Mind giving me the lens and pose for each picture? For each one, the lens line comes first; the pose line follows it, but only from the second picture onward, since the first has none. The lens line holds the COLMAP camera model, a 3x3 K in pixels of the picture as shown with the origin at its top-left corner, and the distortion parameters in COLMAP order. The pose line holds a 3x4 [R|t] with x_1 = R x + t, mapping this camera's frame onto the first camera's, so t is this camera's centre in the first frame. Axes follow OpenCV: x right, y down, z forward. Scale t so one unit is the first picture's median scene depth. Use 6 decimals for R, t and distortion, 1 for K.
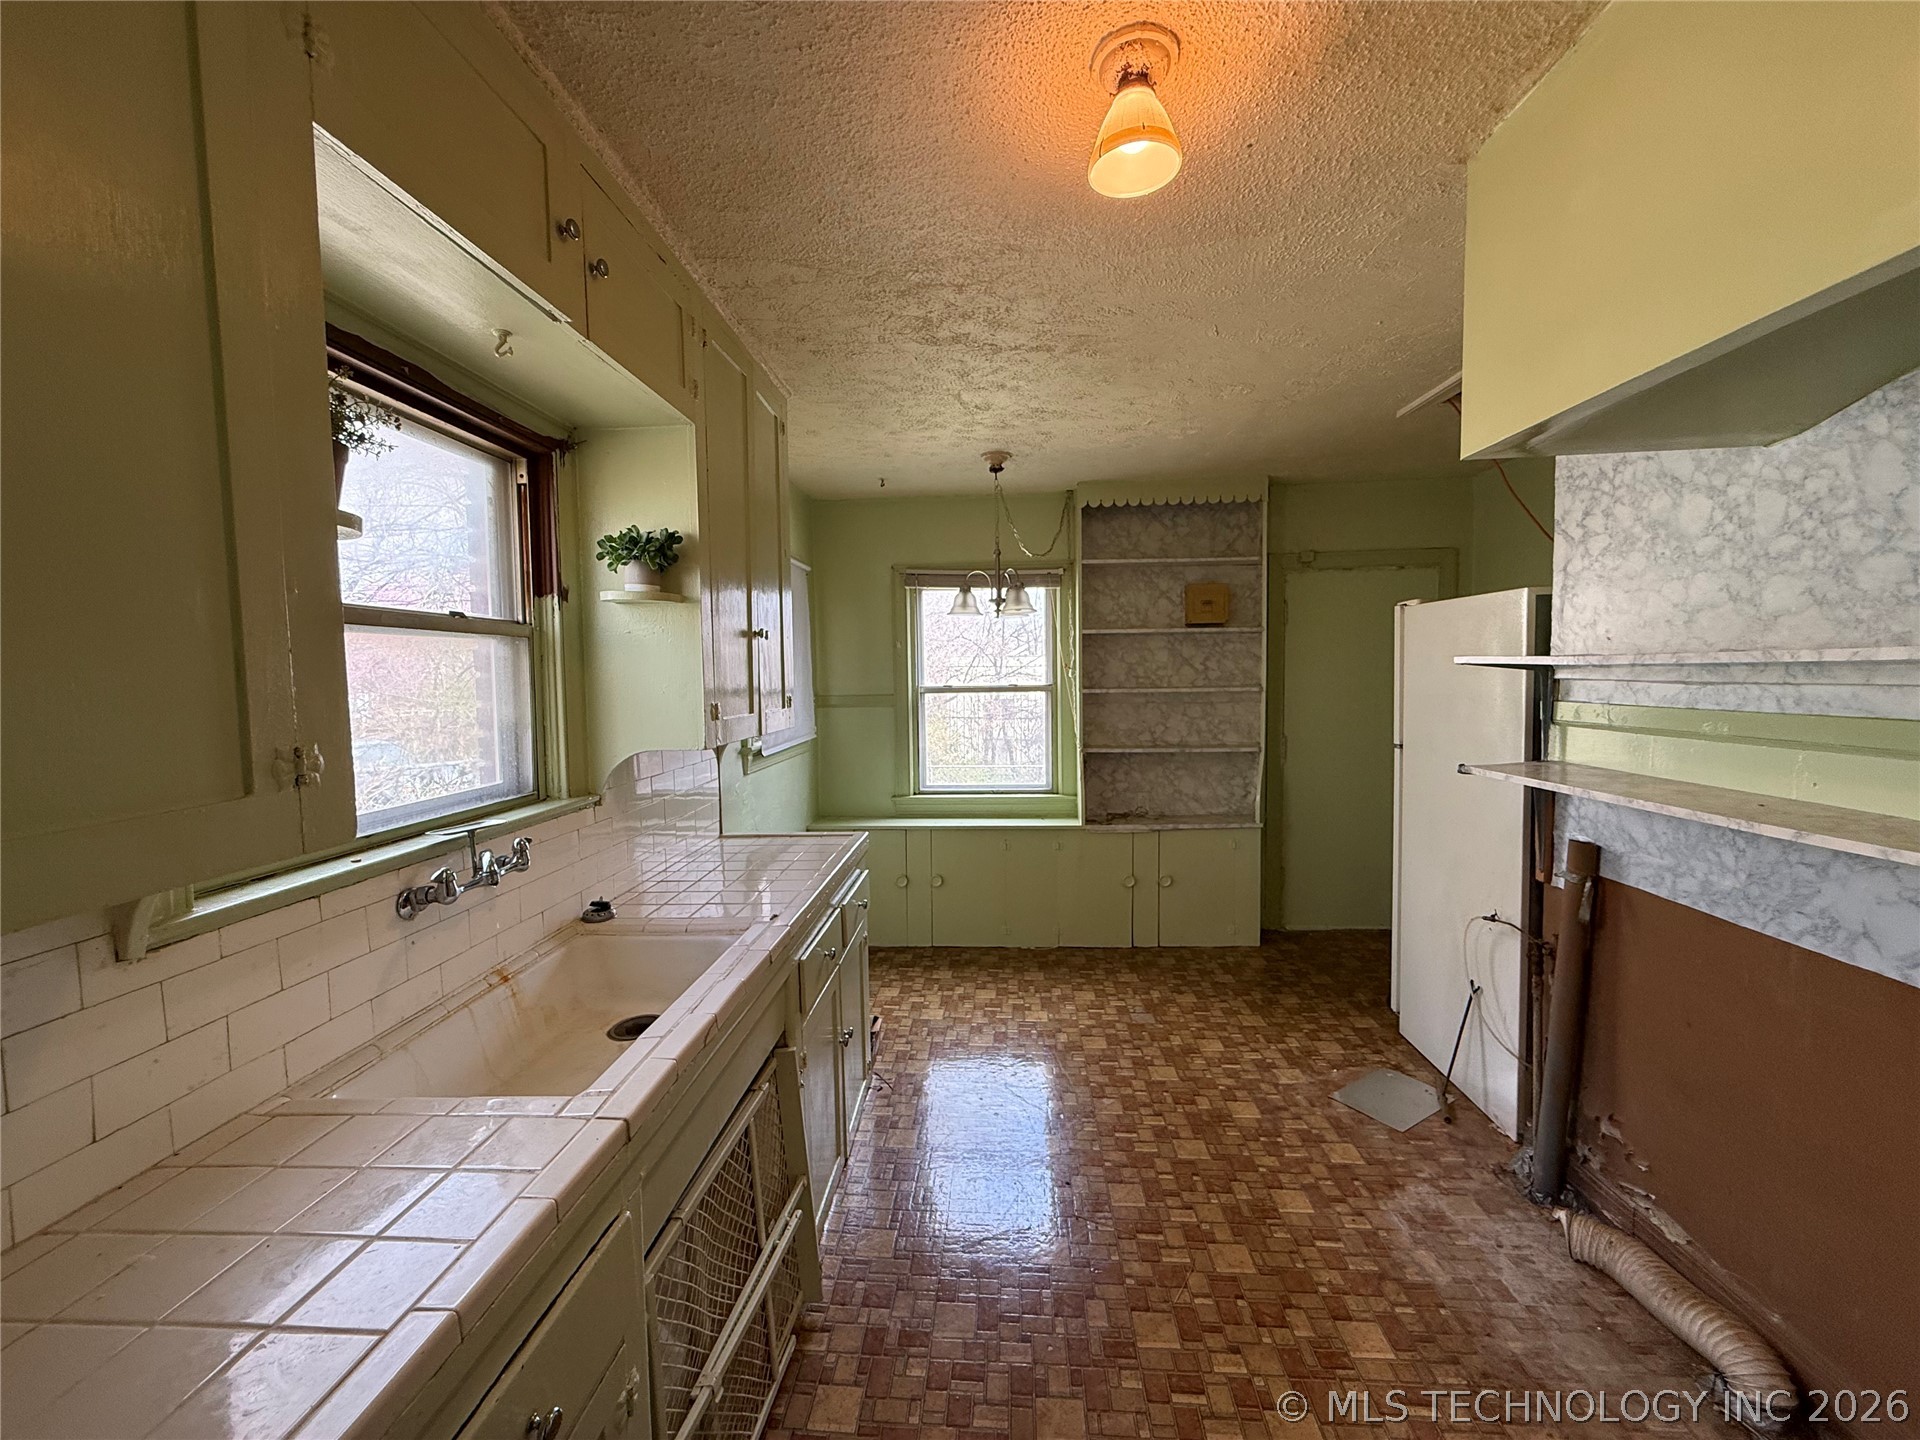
lens RADIAL K [[761.5, 0, 954.9], [0, 761.5, 720.7], [0, 0, 1]] dist [-0.000092, 0.000344]
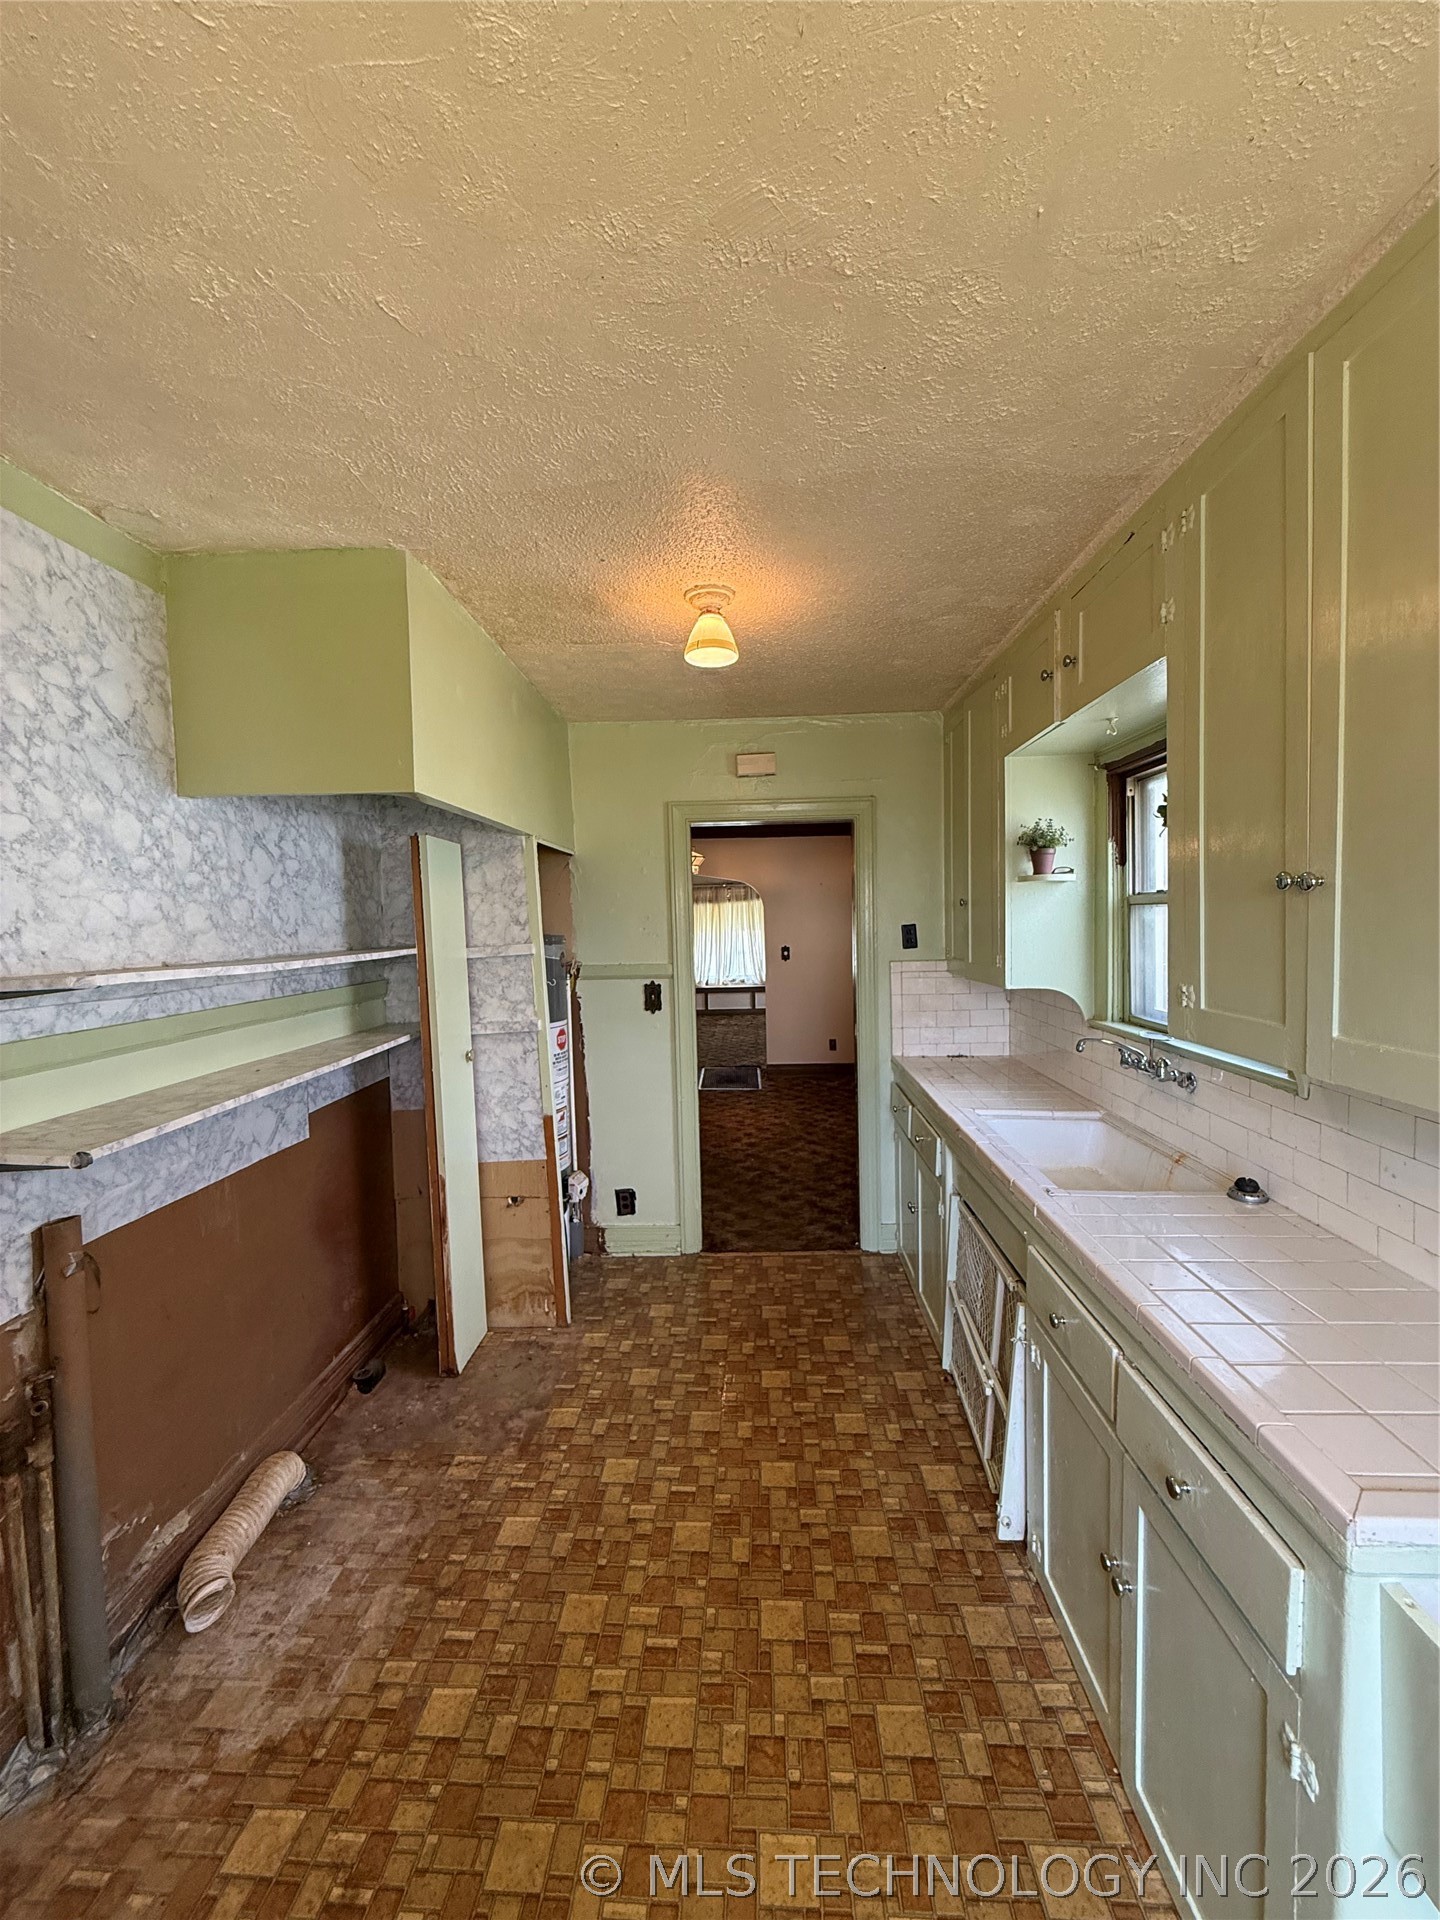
lens RADIAL K [[761.5, 0, 719.2], [0, 761.5, 954.4], [0, 0, 1]] dist [-0.000092, 0.000344]
pose [[-0.998851, 0.043878, -0.019290, 0.187618], [0.041465, 0.992907, 0.111426, -0.169818], [0.024042, 0.110498, -0.993586, 1.848083]]
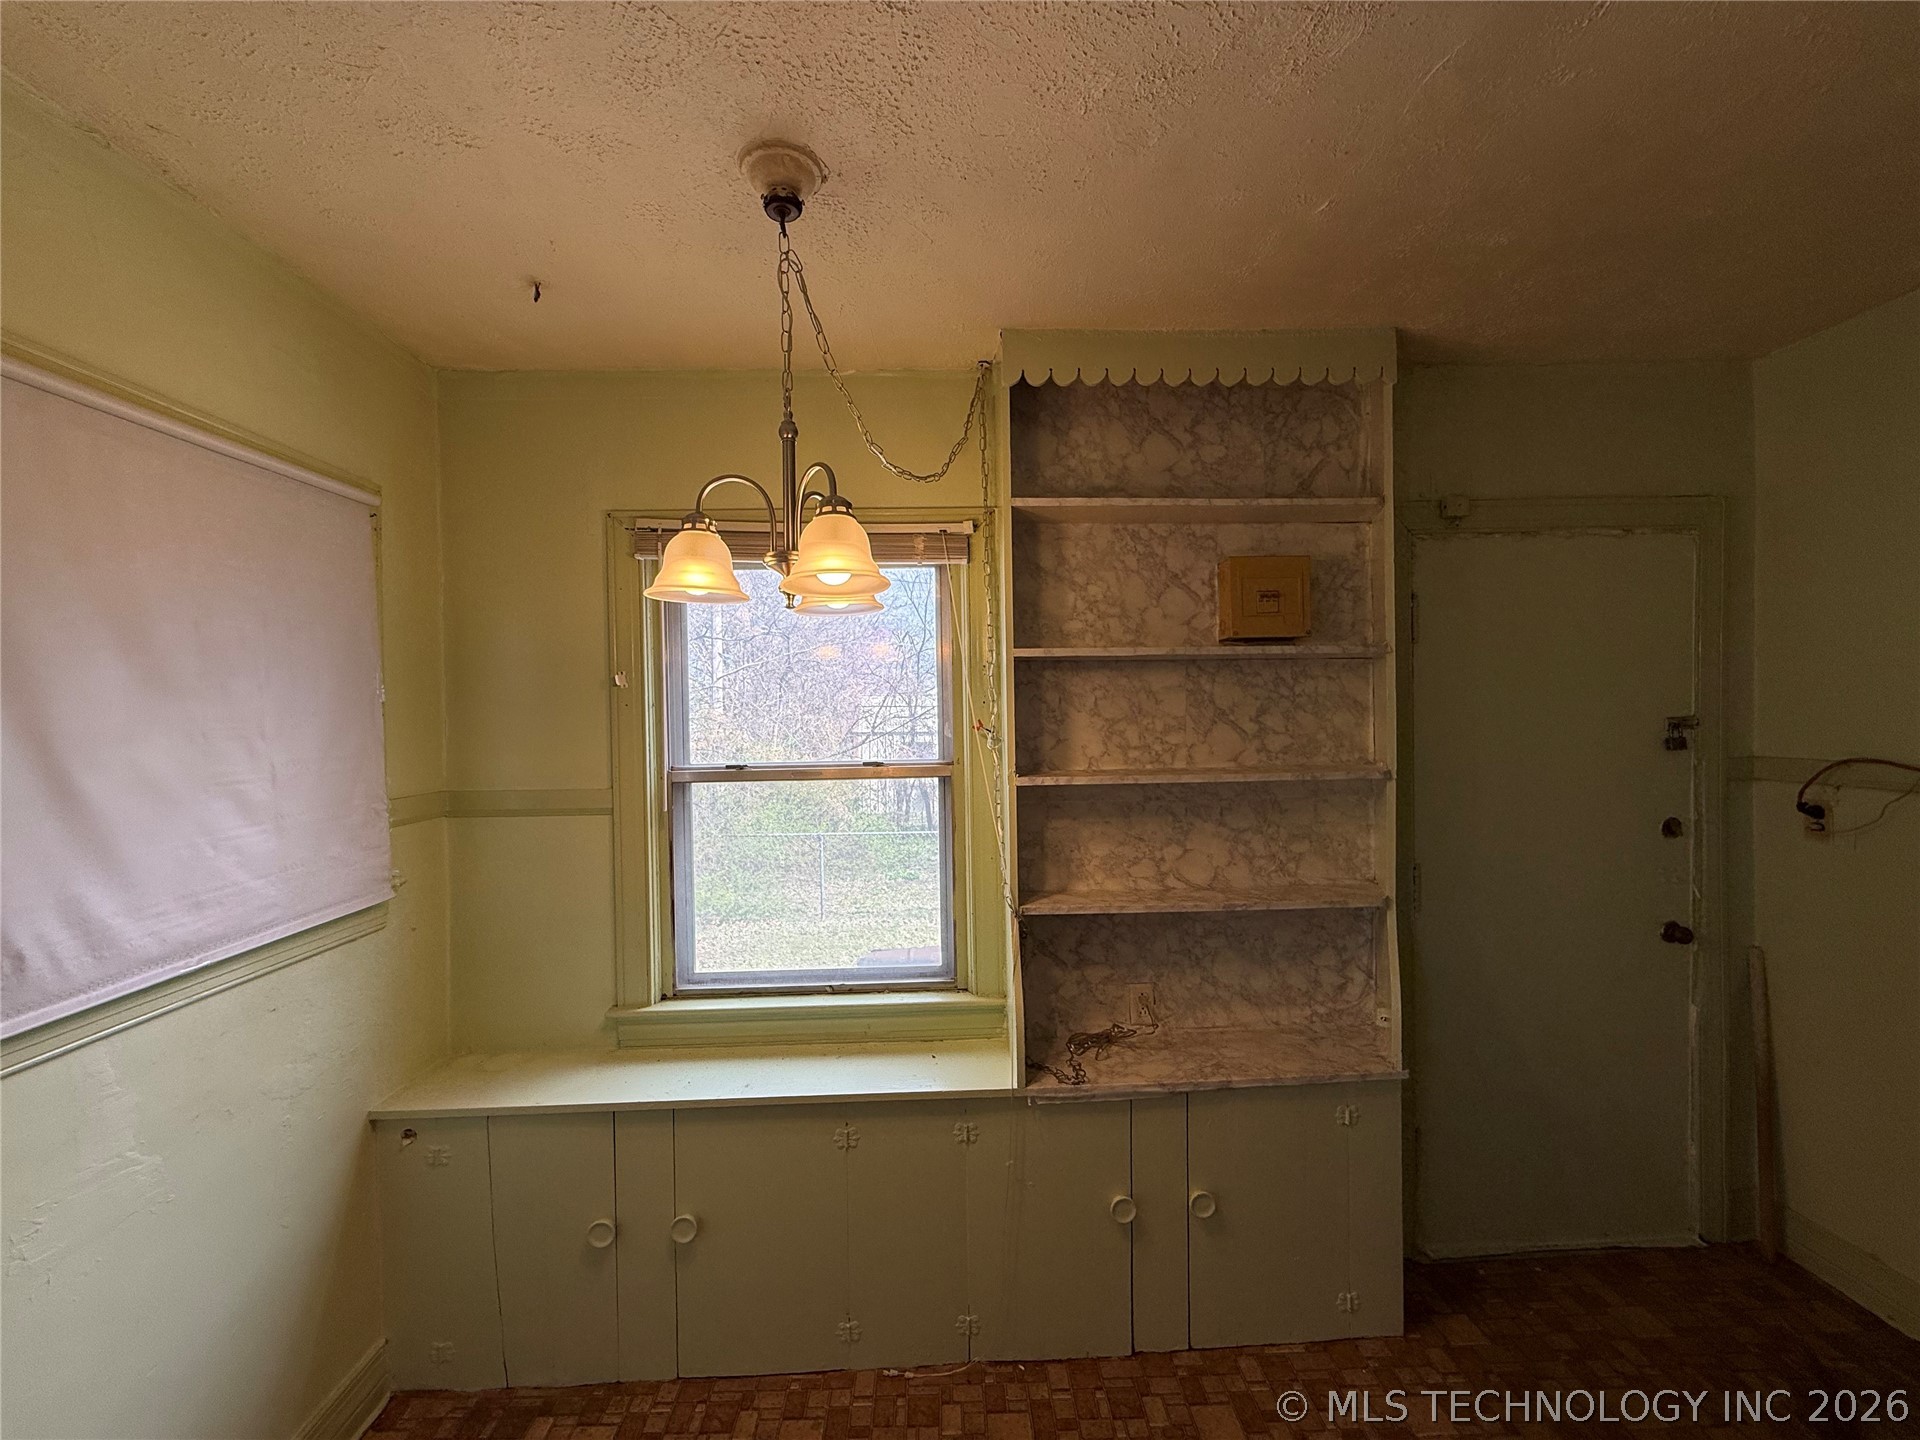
lens RADIAL K [[761.5, 0, 967.4], [0, 761.5, 723.5], [0, 0, 1]] dist [-0.000092, 0.000344]
pose [[0.993371, -0.003419, 0.114902, 0.184527], [0.008696, 0.998928, -0.045458, -0.114297], [-0.114623, 0.046156, 0.992336, 1.173676]]
